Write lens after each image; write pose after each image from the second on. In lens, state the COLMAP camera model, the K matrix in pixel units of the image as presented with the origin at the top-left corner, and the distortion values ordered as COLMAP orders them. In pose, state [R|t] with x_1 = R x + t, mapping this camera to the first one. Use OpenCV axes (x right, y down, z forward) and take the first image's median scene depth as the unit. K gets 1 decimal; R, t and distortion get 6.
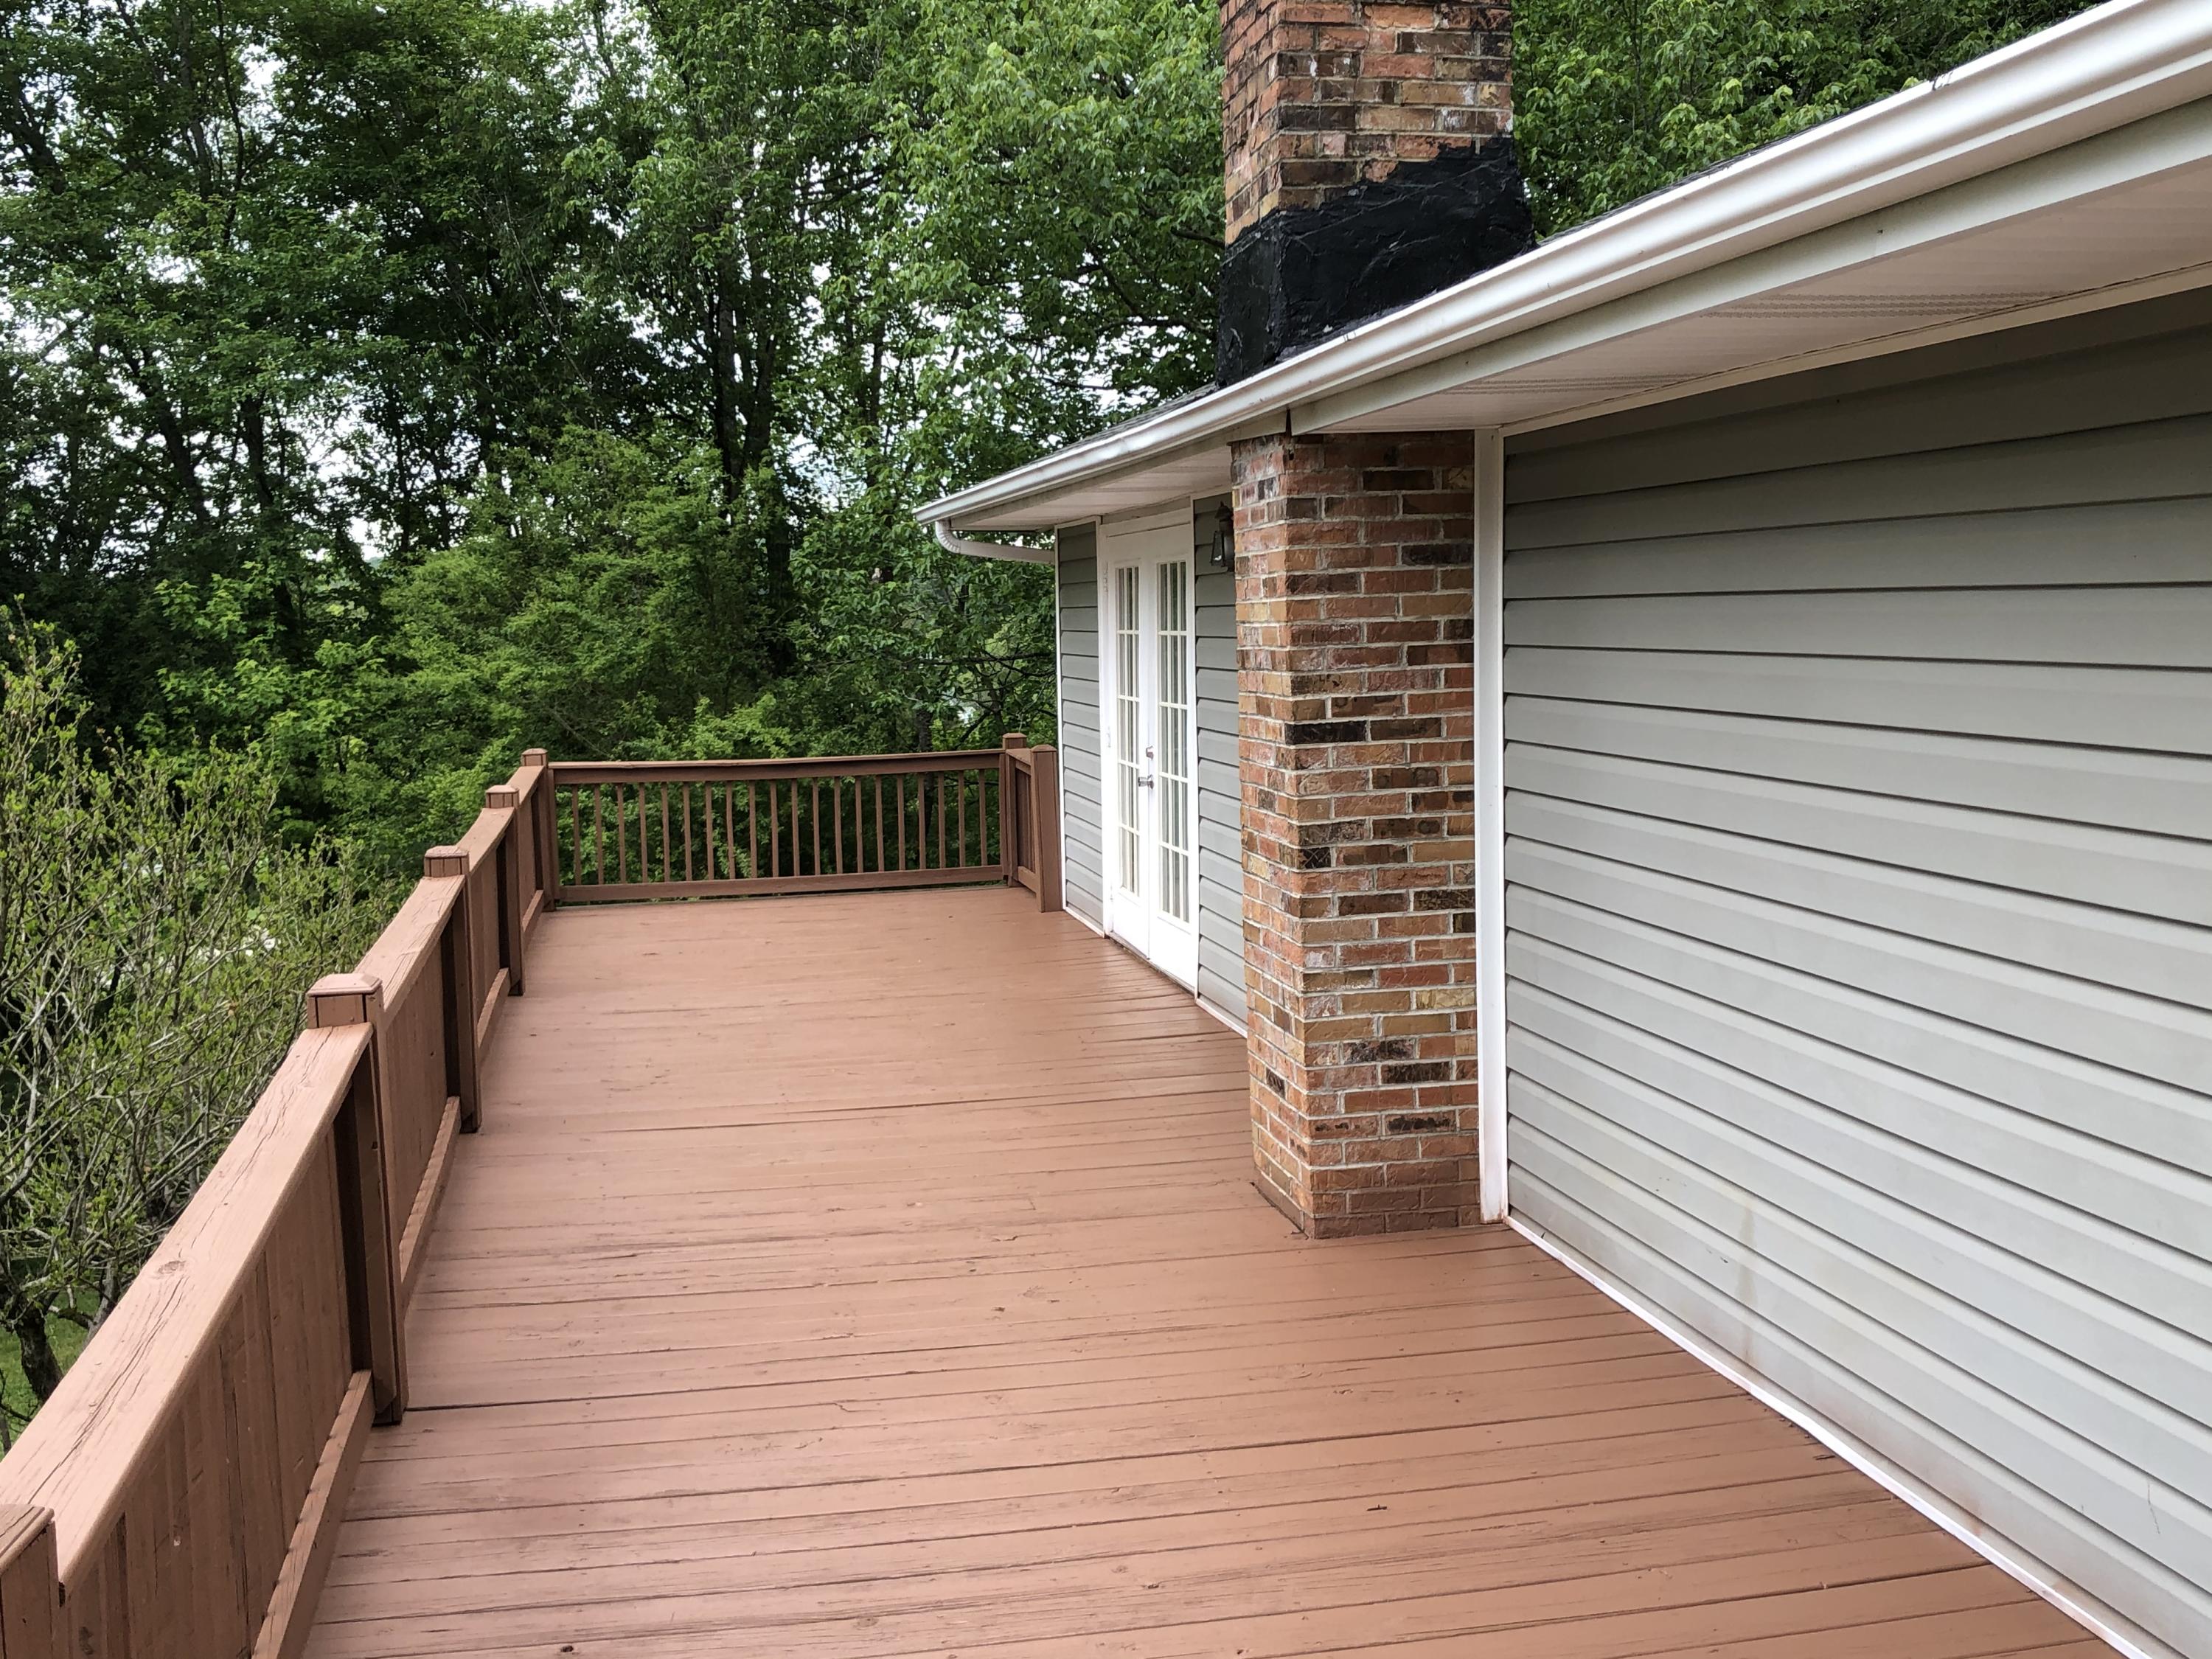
lens RADIAL K [[2178.6, 0, 1106.2], [0, 2178.6, 807.7], [0, 0, 1]] dist [0.174500, -0.574745]
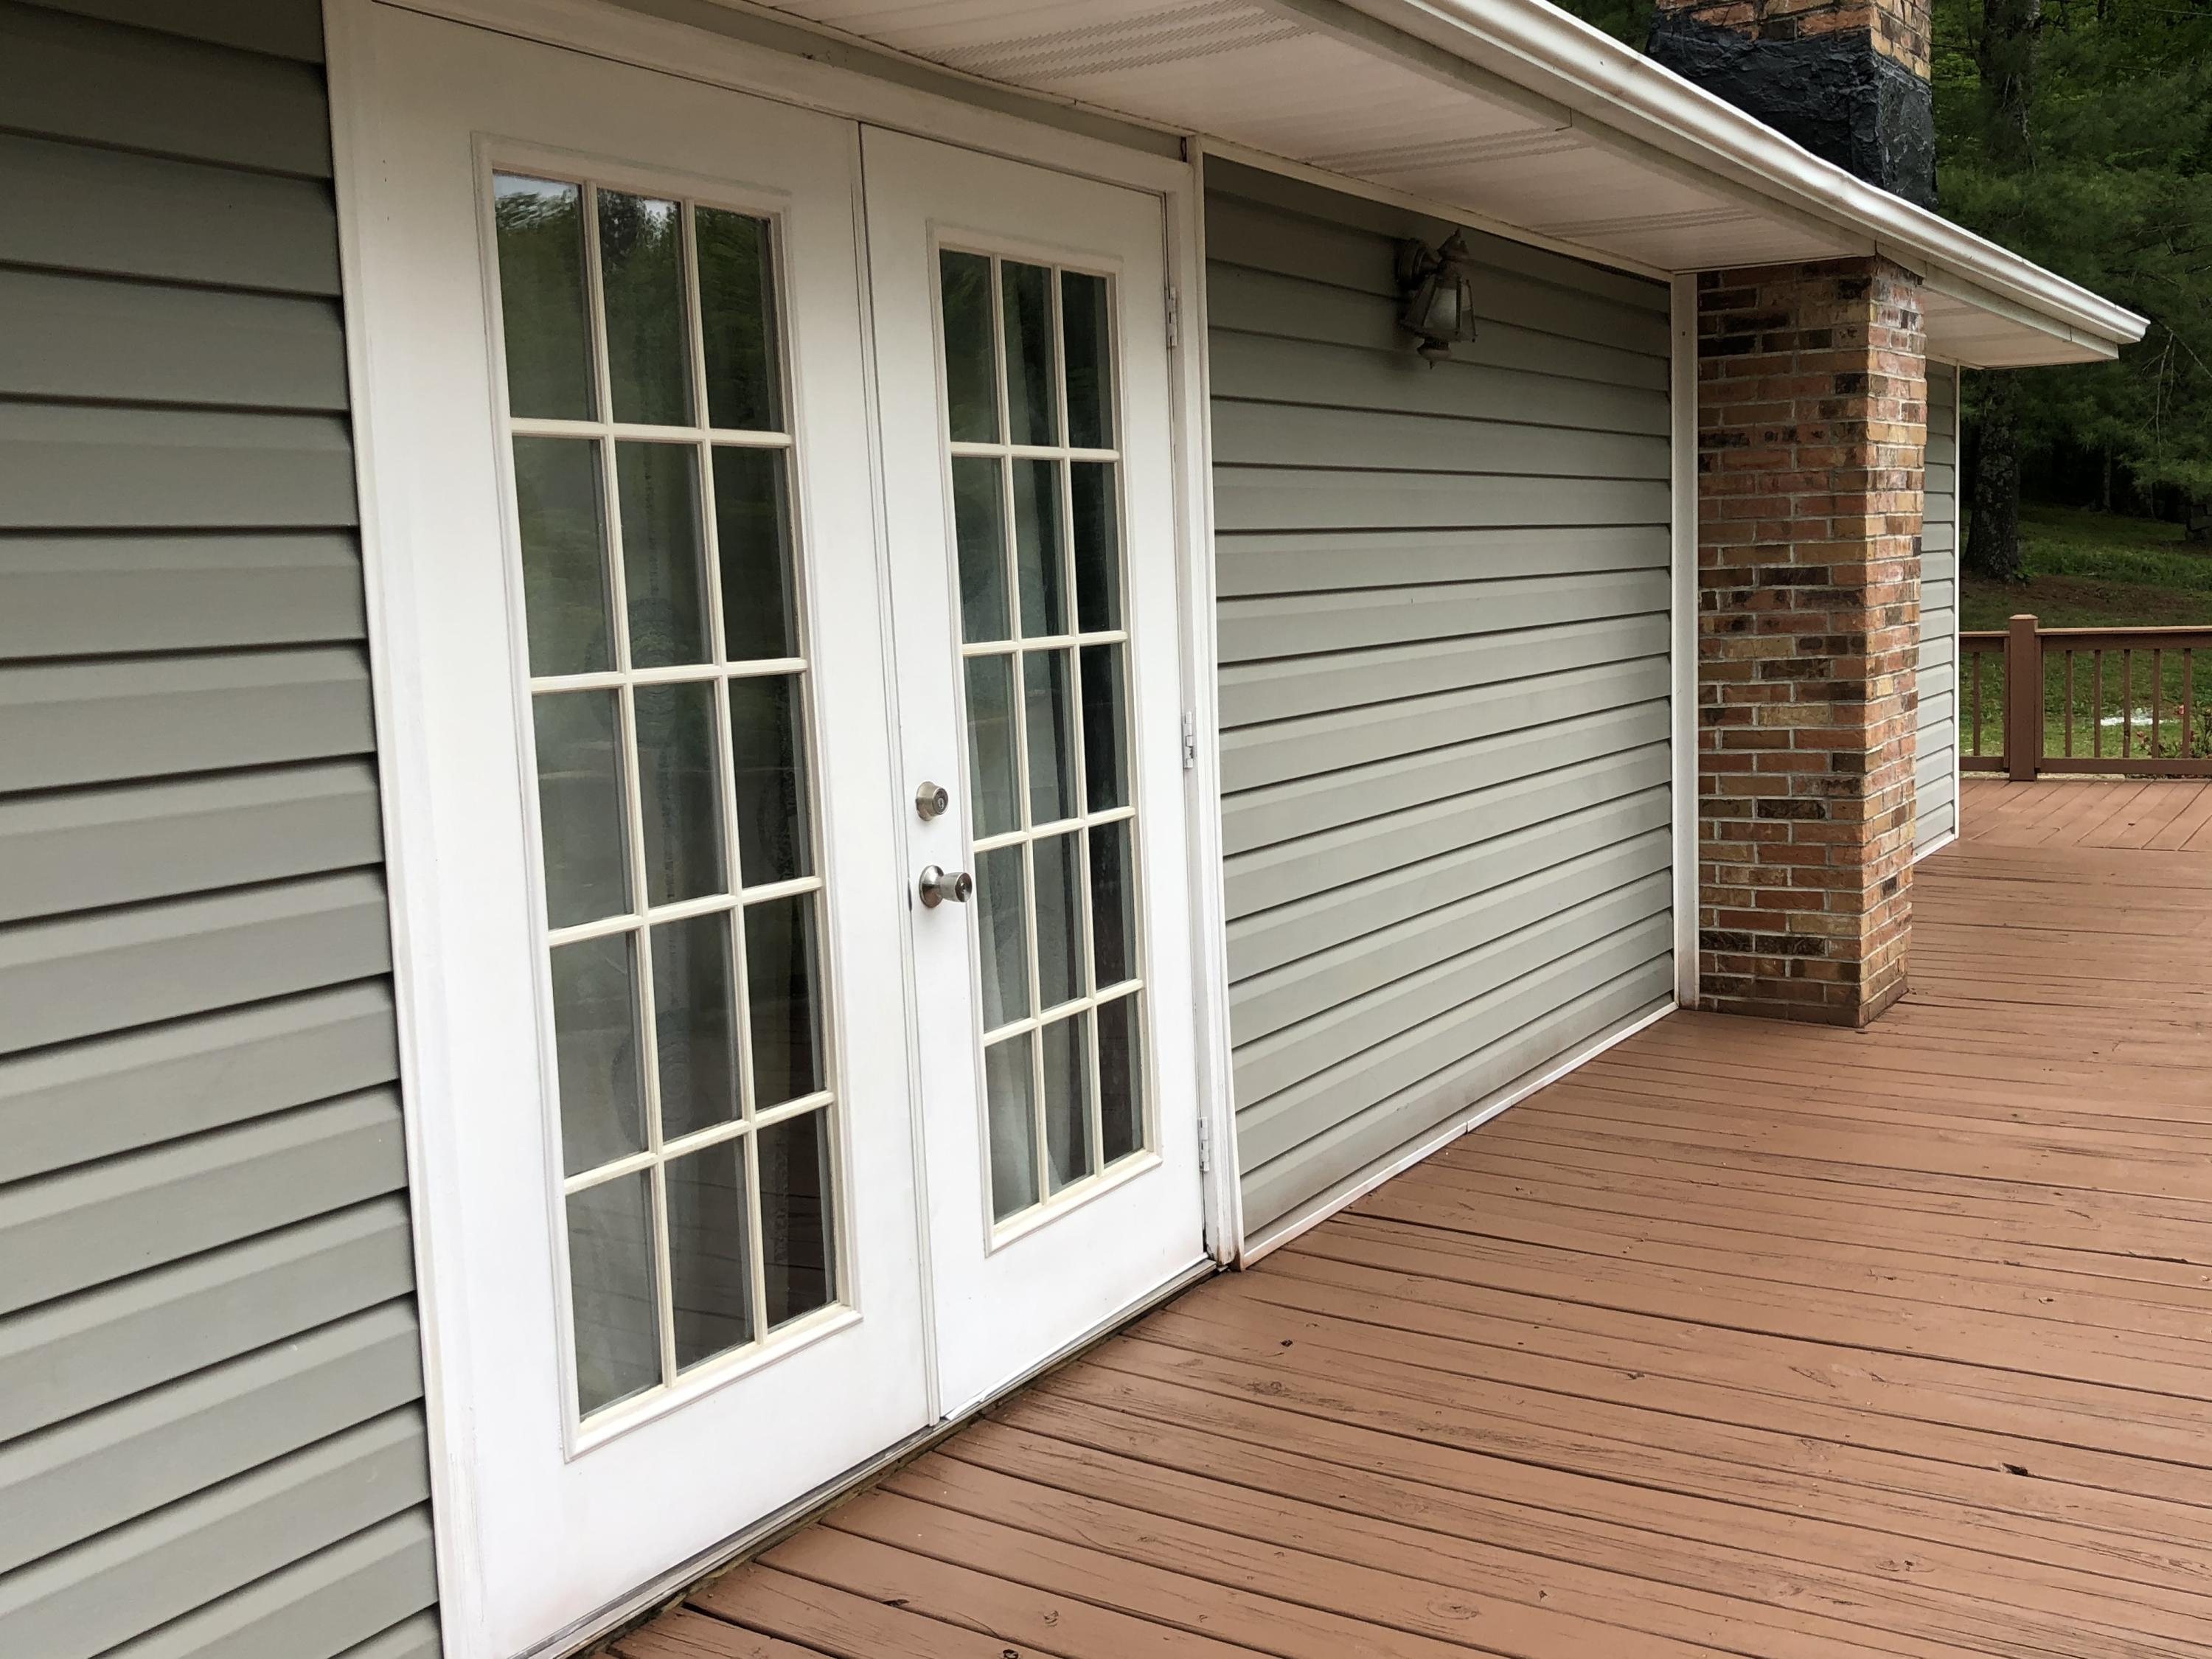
lens RADIAL K [[2178.6, 0, 1106.2], [0, 2178.6, 807.7], [0, 0, 1]] dist [0.174500, -0.574745]
pose [[-0.723826, -0.032166, 0.689233, -0.123679], [0.111094, 0.980447, 0.162427, -0.040661], [-0.680981, 0.194139, -0.706099, 0.647554]]
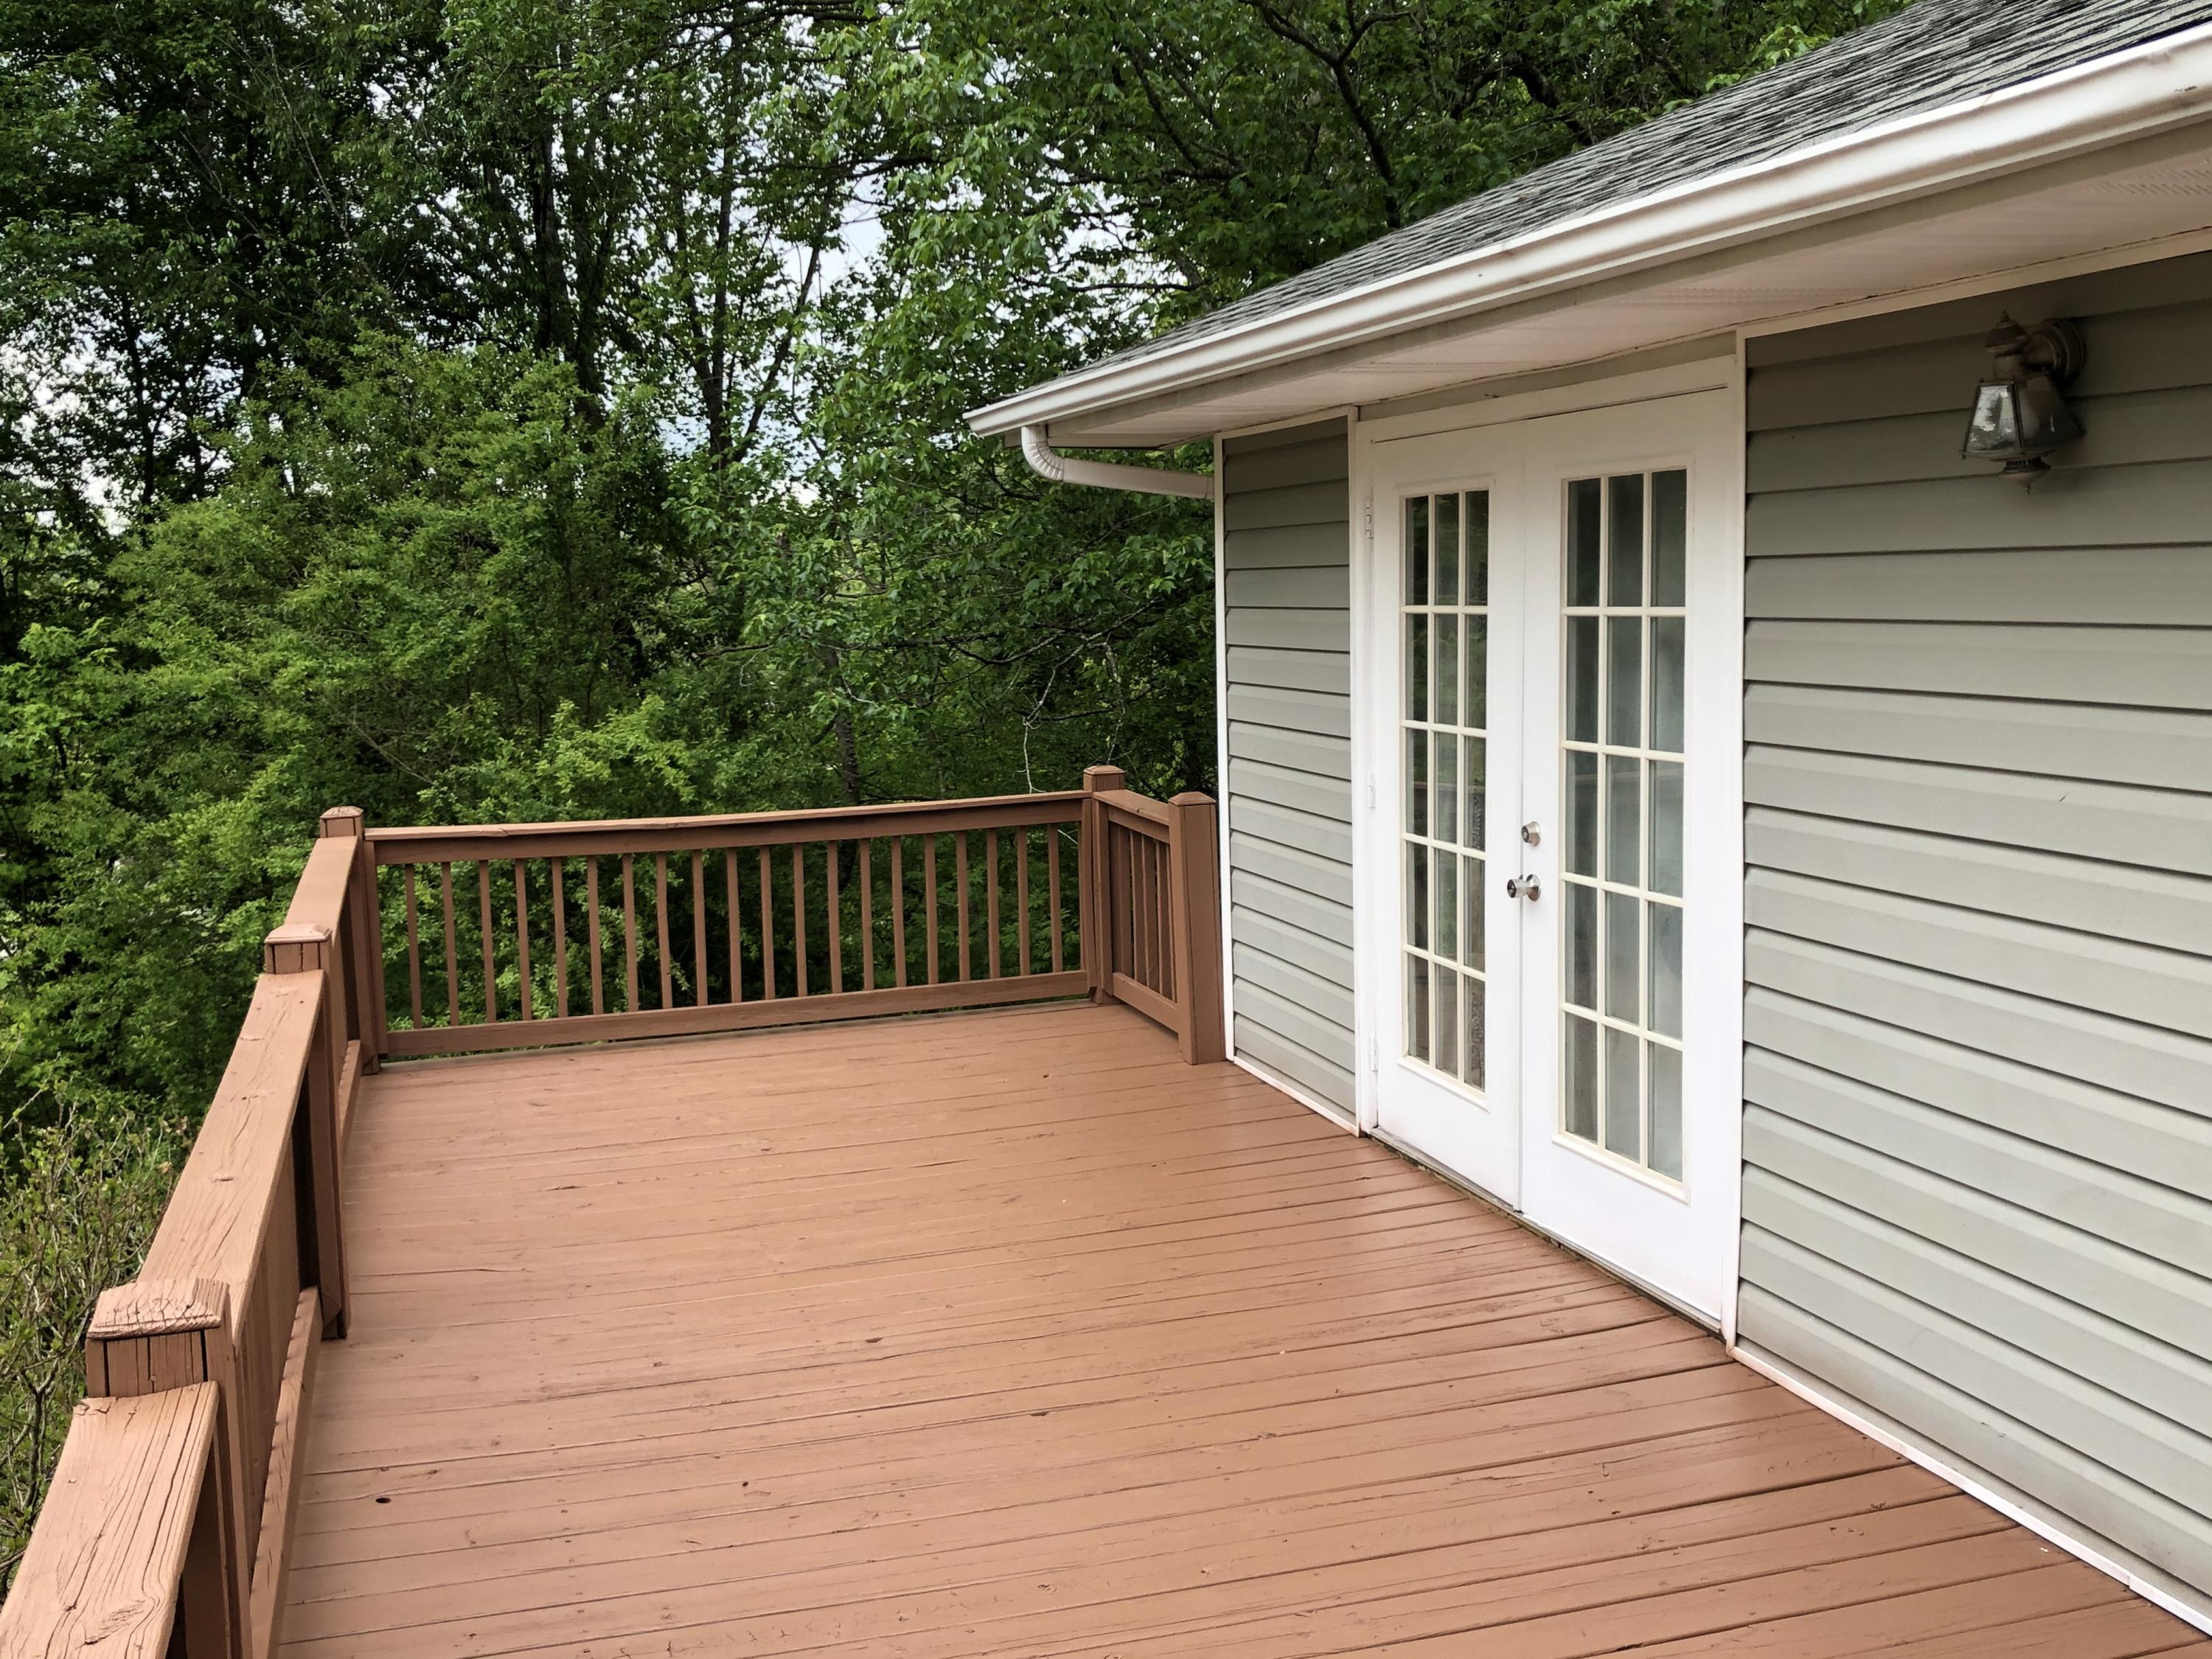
lens RADIAL K [[2195.0, 0, 1107.9], [0, 2195.0, 803.8], [0, 0, 1]] dist [0.021822, -0.029408]
pose [[0.995370, -0.015030, 0.094940, -0.071348], [0.013896, 0.999824, 0.012588, -0.021782], [-0.095112, -0.011210, 0.995403, 0.250011]]
